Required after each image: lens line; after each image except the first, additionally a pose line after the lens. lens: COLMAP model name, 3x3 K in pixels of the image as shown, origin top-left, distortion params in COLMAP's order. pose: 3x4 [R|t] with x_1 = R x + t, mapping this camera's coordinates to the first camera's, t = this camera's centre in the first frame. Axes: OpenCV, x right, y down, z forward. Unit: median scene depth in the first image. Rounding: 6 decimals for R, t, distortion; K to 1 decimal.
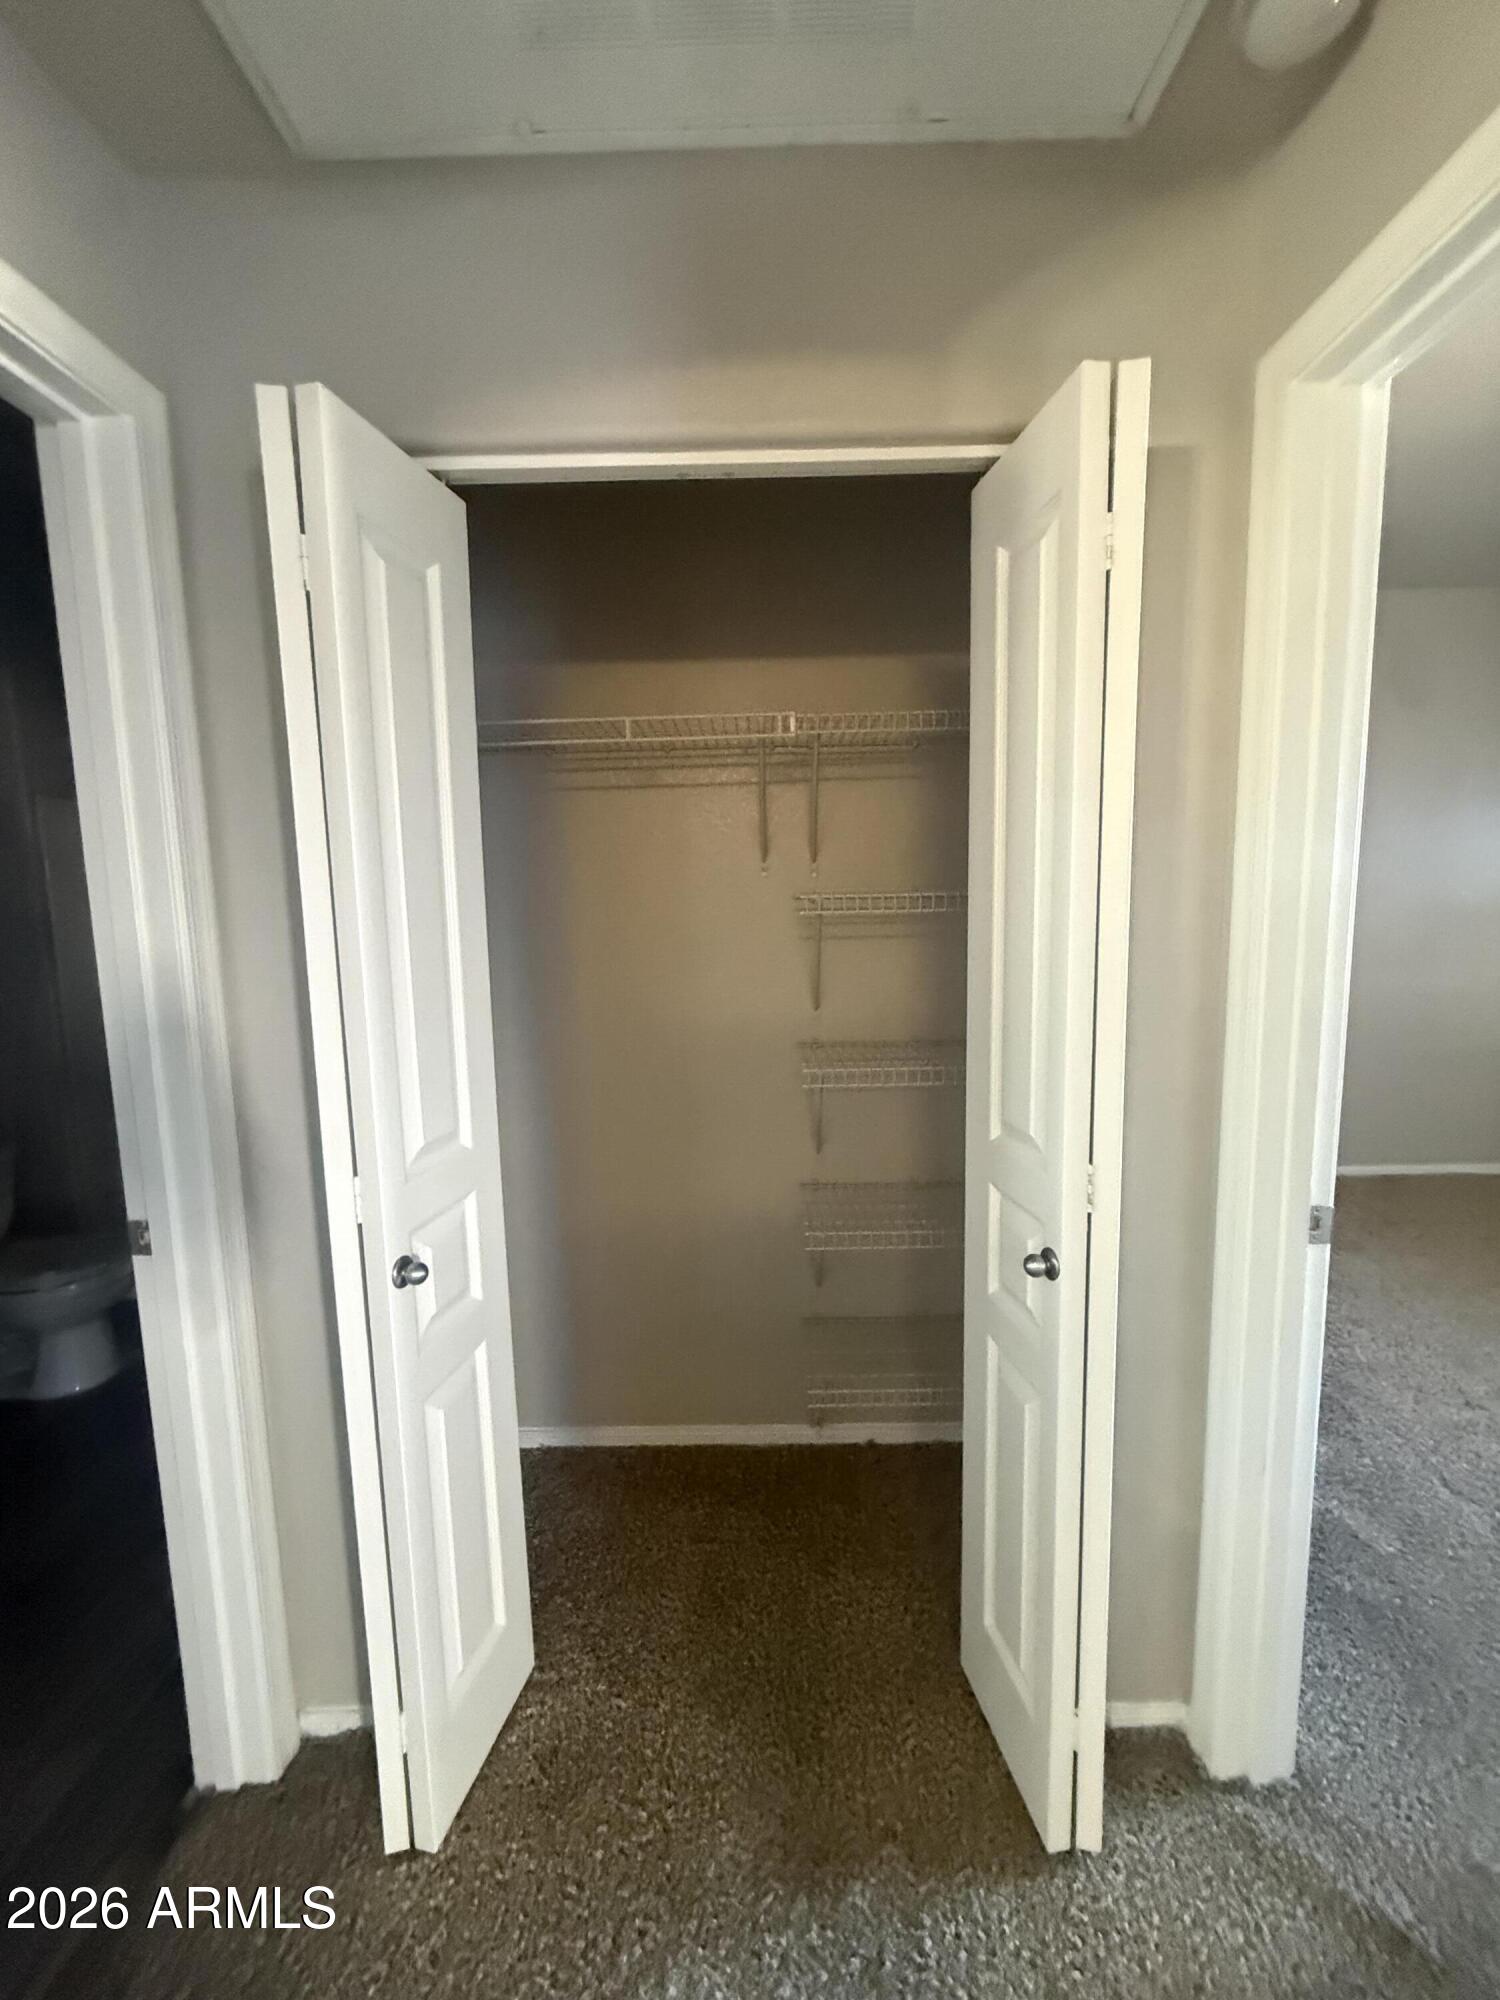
lens RADIAL K [[793.6, 0, 752.7], [0, 793.6, 994.8], [0, 0, 1]] dist [-0.002772, 0.000568]
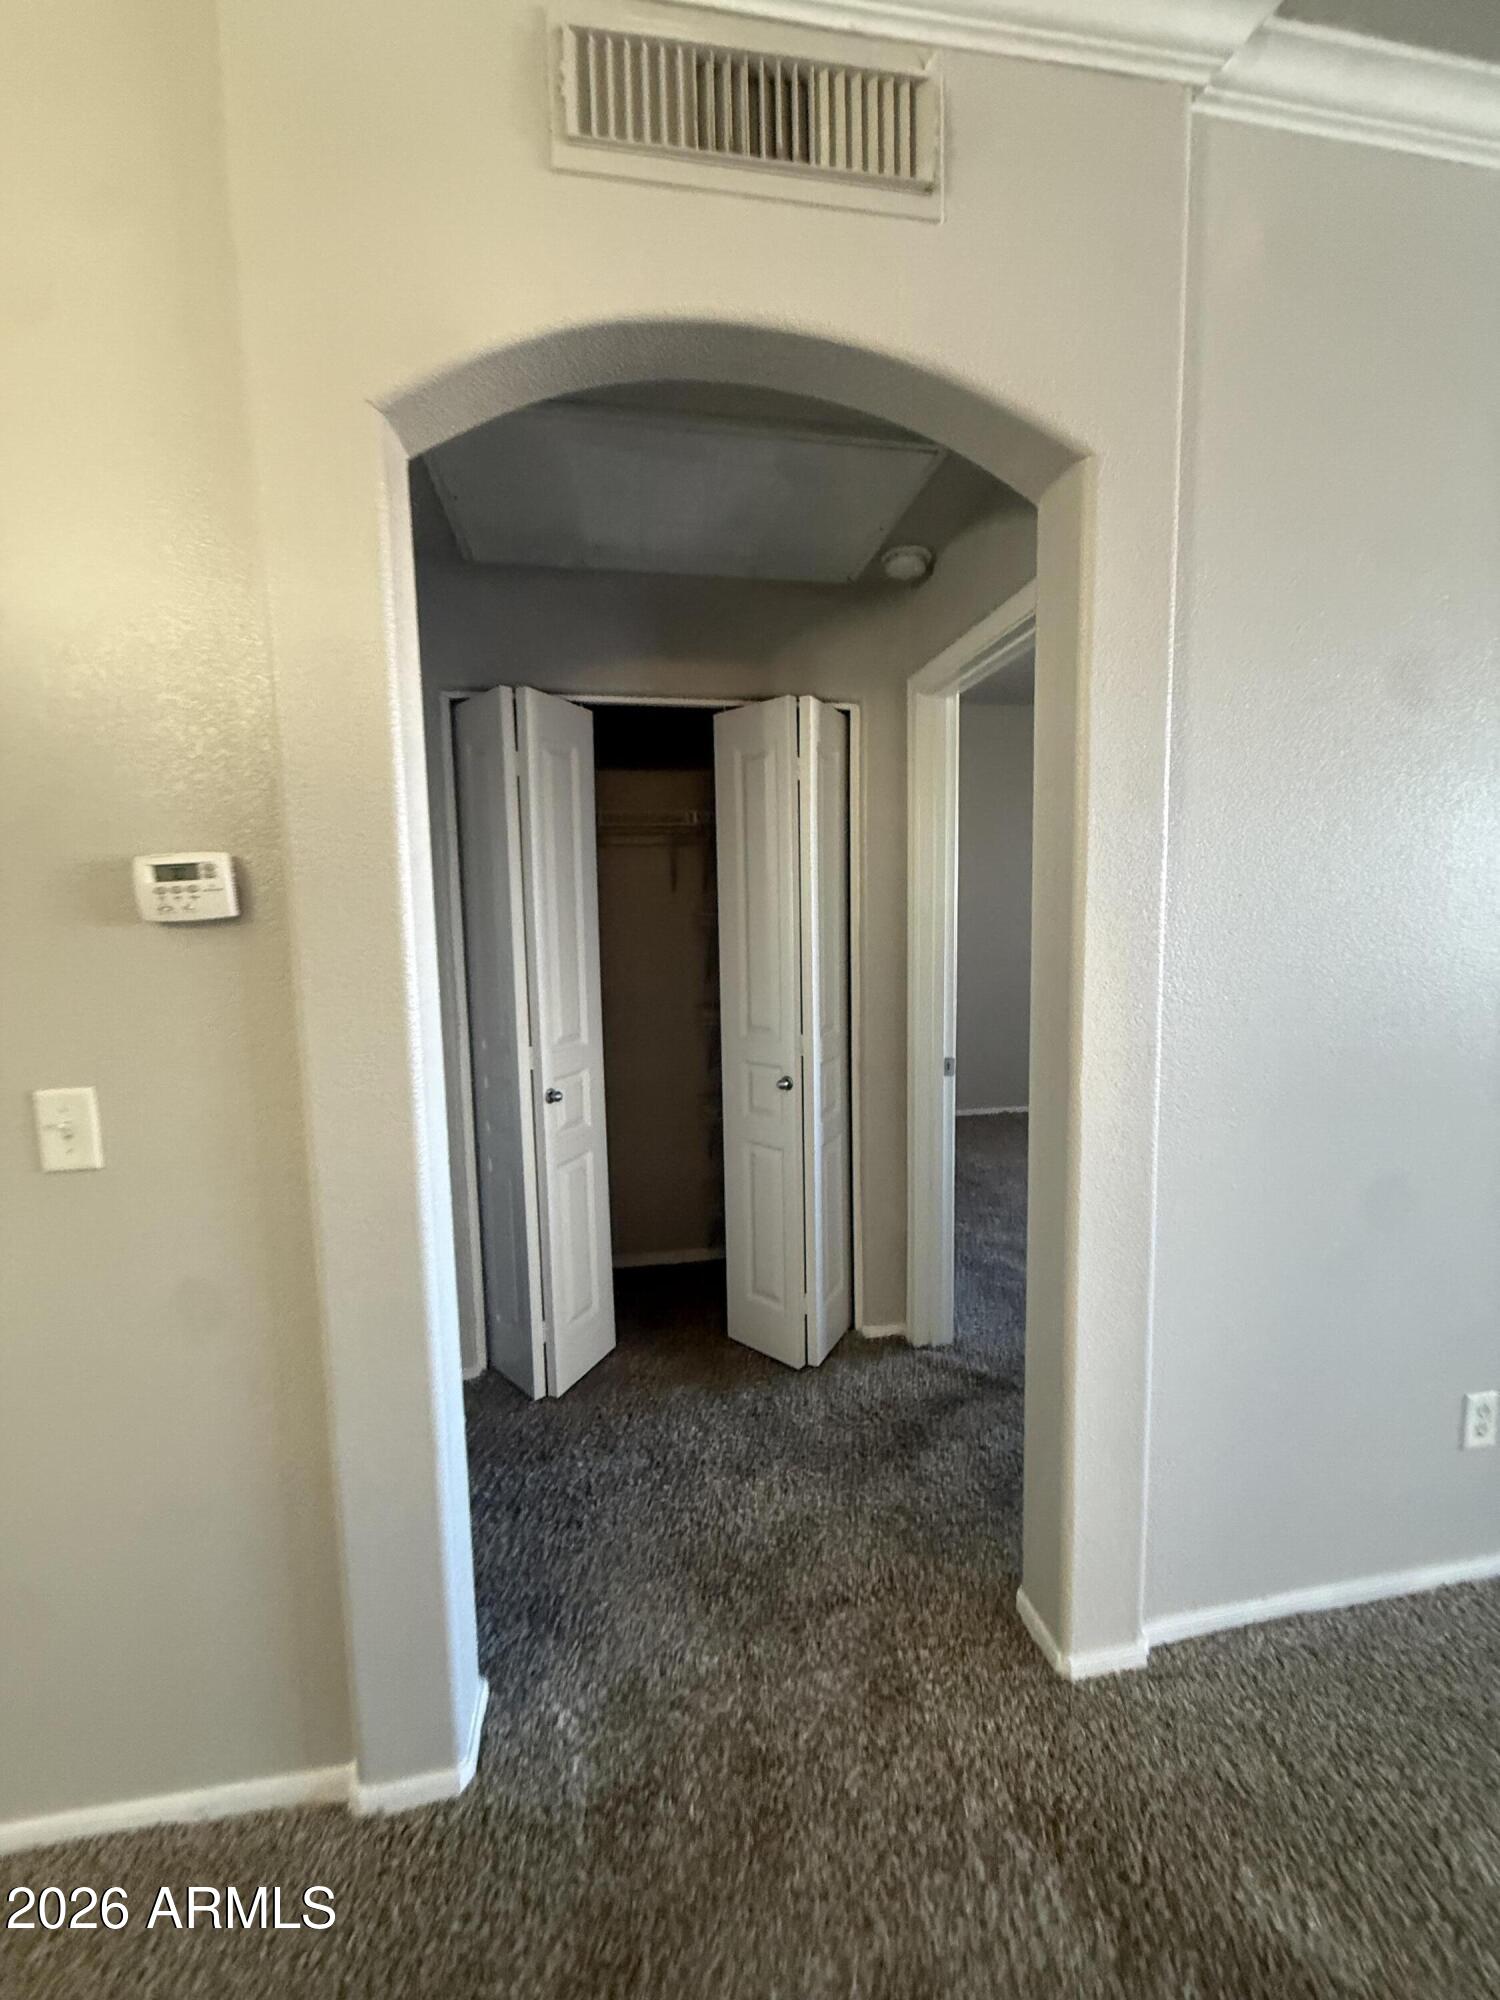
lens RADIAL K [[793.6, 0, 752.7], [0, 793.6, 994.8], [0, 0, 1]] dist [-0.002772, 0.000568]
pose [[0.985453, 0.020669, -0.168686, 0.396342], [-0.022681, 0.999693, -0.010009, 0.091393], [0.168428, 0.013690, 0.985619, -0.901317]]
